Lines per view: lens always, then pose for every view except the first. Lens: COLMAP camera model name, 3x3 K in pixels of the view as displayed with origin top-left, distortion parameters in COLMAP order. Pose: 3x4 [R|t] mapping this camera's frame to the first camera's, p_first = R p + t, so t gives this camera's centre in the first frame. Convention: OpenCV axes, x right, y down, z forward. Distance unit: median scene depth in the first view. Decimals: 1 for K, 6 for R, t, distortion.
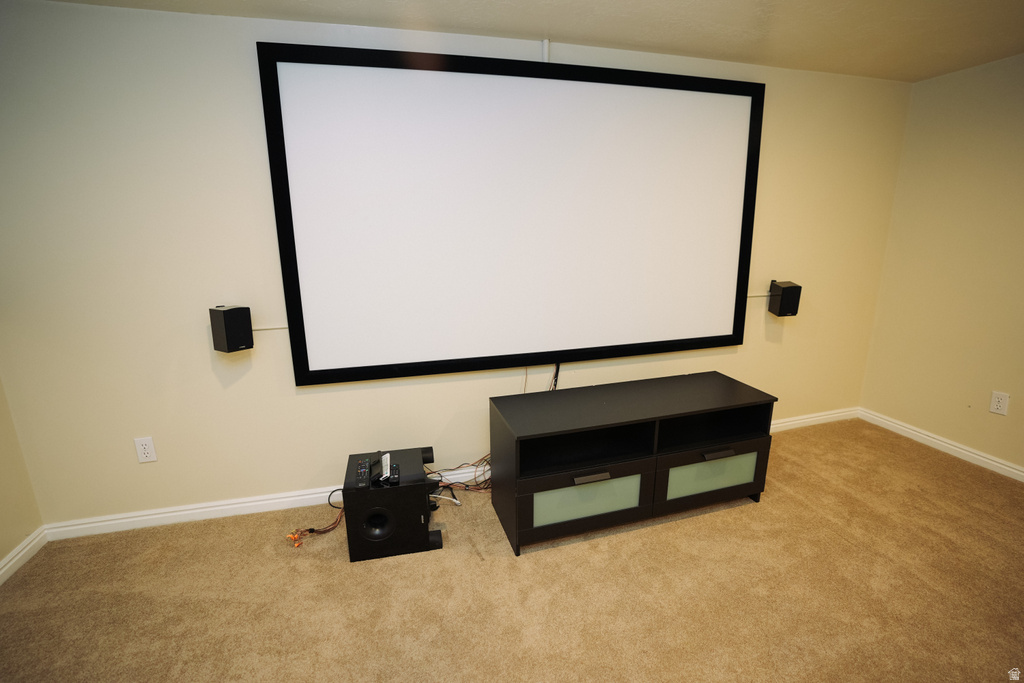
lens RADIAL K [[474.6, 0, 509.6], [0, 474.6, 341.4], [0, 0, 1]] dist [-0.067365, 0.027333]
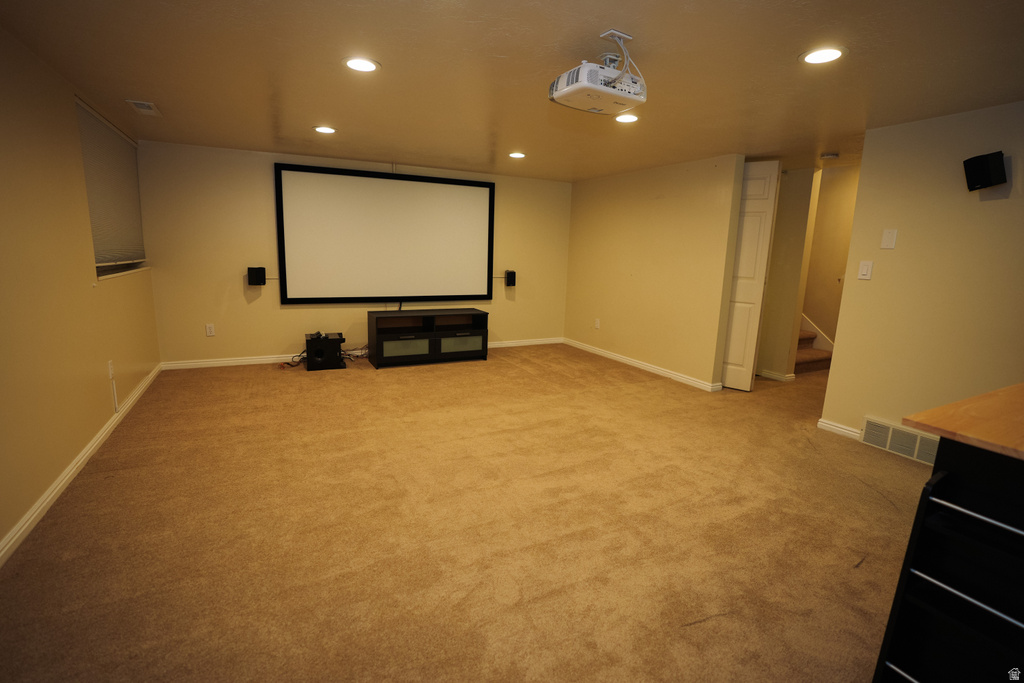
lens RADIAL K [[474.6, 0, 509.6], [0, 474.6, 341.4], [0, 0, 1]] dist [-0.067365, 0.027333]
pose [[0.978453, 0.005983, 0.206385, 0.167560], [0.003077, 0.999047, -0.043549, 0.377494], [-0.206448, 0.043246, 0.977501, -1.455754]]
